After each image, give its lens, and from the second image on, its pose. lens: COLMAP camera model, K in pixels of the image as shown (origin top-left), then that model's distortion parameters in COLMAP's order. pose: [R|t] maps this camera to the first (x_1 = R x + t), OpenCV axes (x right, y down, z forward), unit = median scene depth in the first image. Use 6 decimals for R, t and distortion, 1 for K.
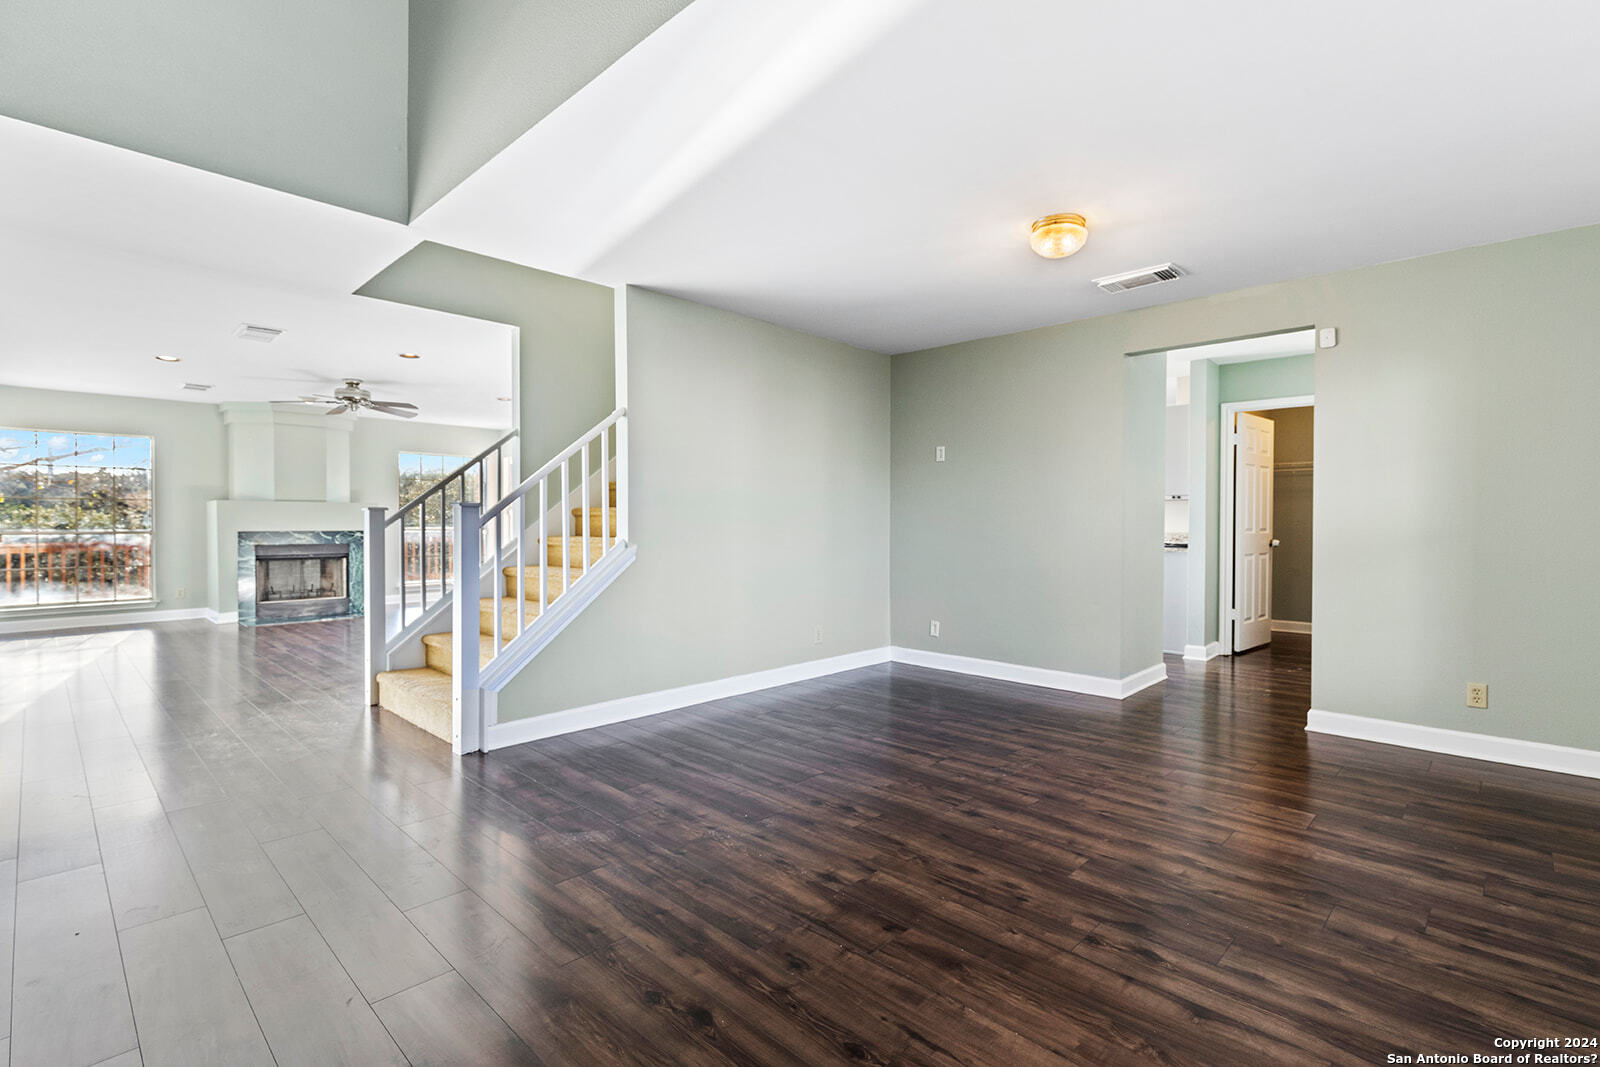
lens RADIAL K [[730.0, 0, 799.3], [0, 730.0, 533.5], [0, 0, 1]] dist [0.004333, -0.000391]
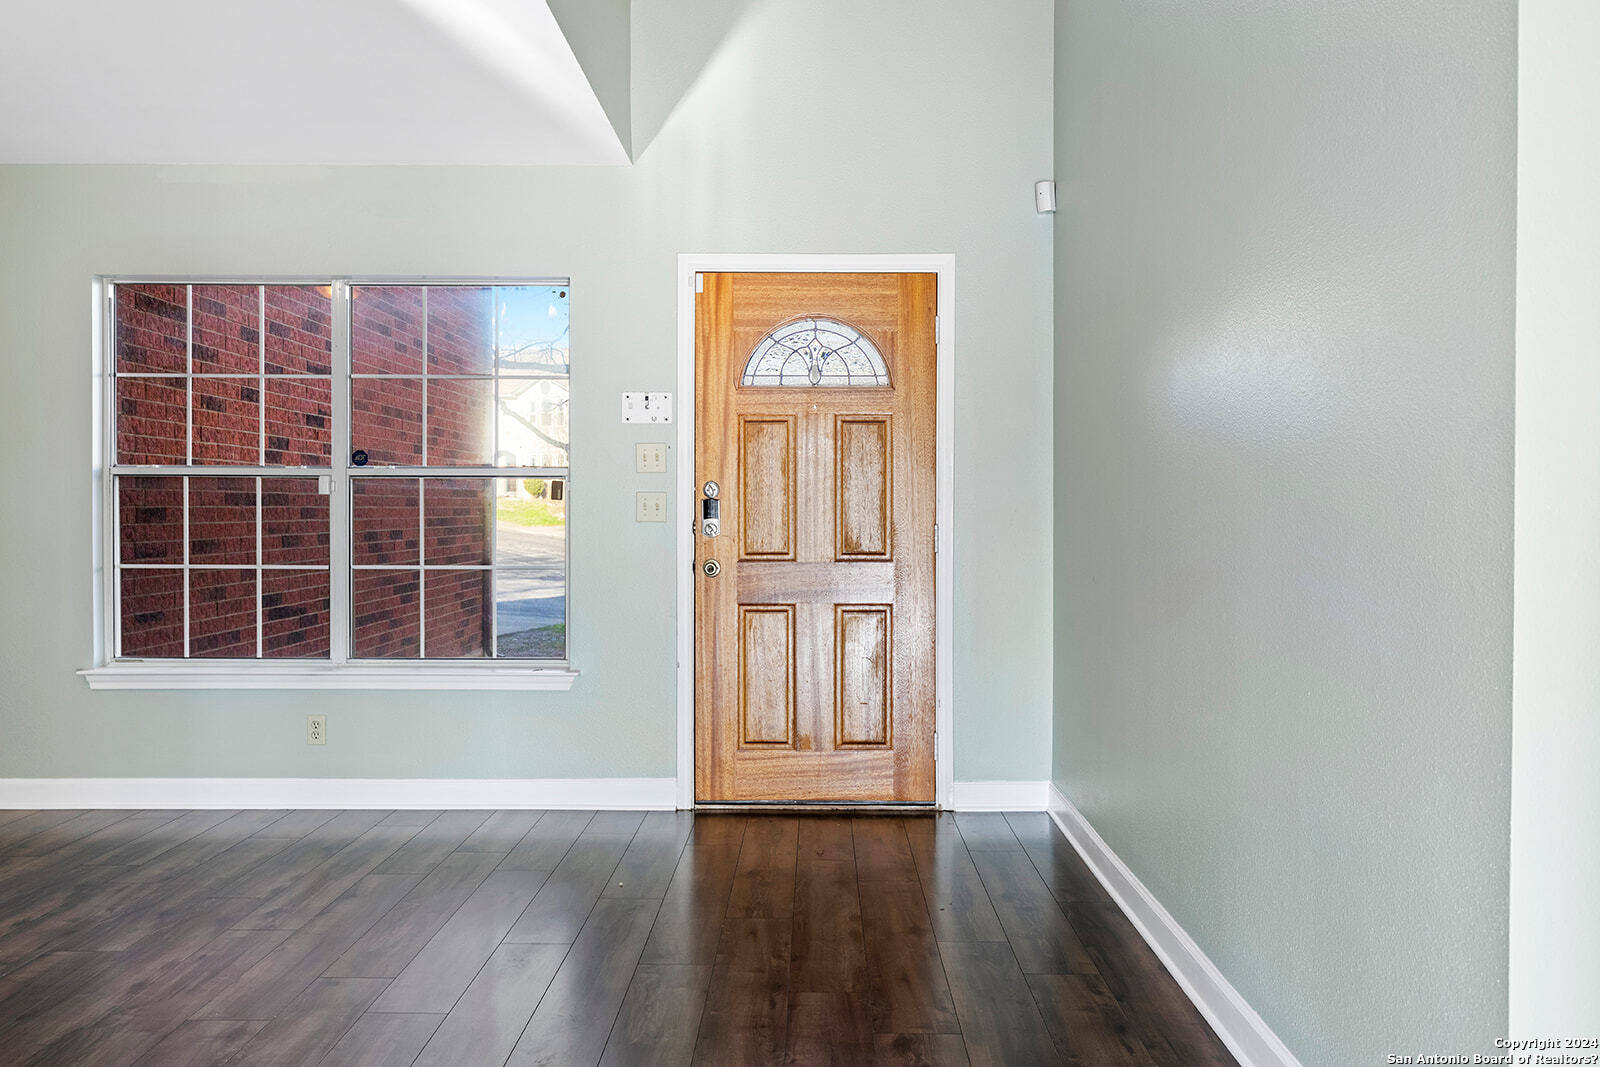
lens RADIAL K [[1349.1, 0, 812.7], [0, 1349.1, 529.8], [0, 0, 1]] dist [0.021984, 0.003023]
pose [[-0.681878, -0.018433, 0.731234, -1.211888], [0.010170, 0.999347, 0.034675, -0.044109], [-0.731396, 0.031081, -0.681245, 1.399337]]
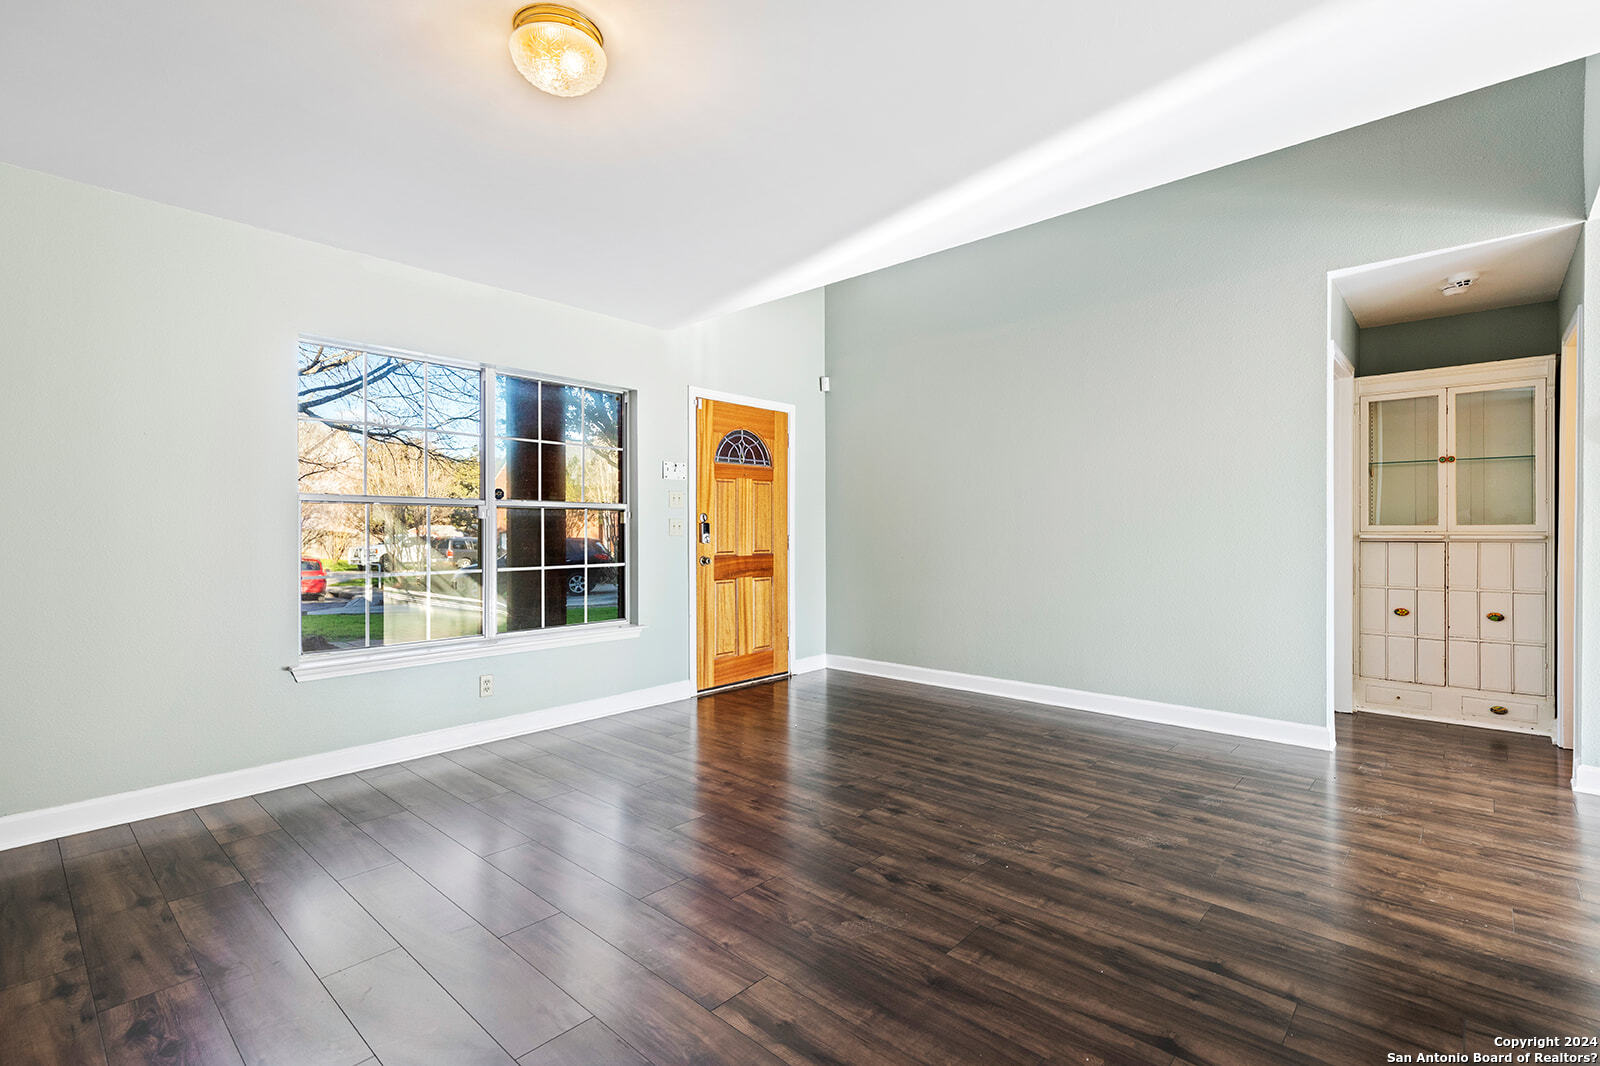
lens RADIAL K [[730.0, 0, 791.7], [0, 730.0, 530.8], [0, 0, 1]] dist [0.004333, -0.000391]
pose [[-0.999825, -0.000935, -0.018689, 0.235742], [-0.001332, 0.999773, 0.021252, -0.042009], [0.018665, 0.021273, -0.999599, 2.160673]]
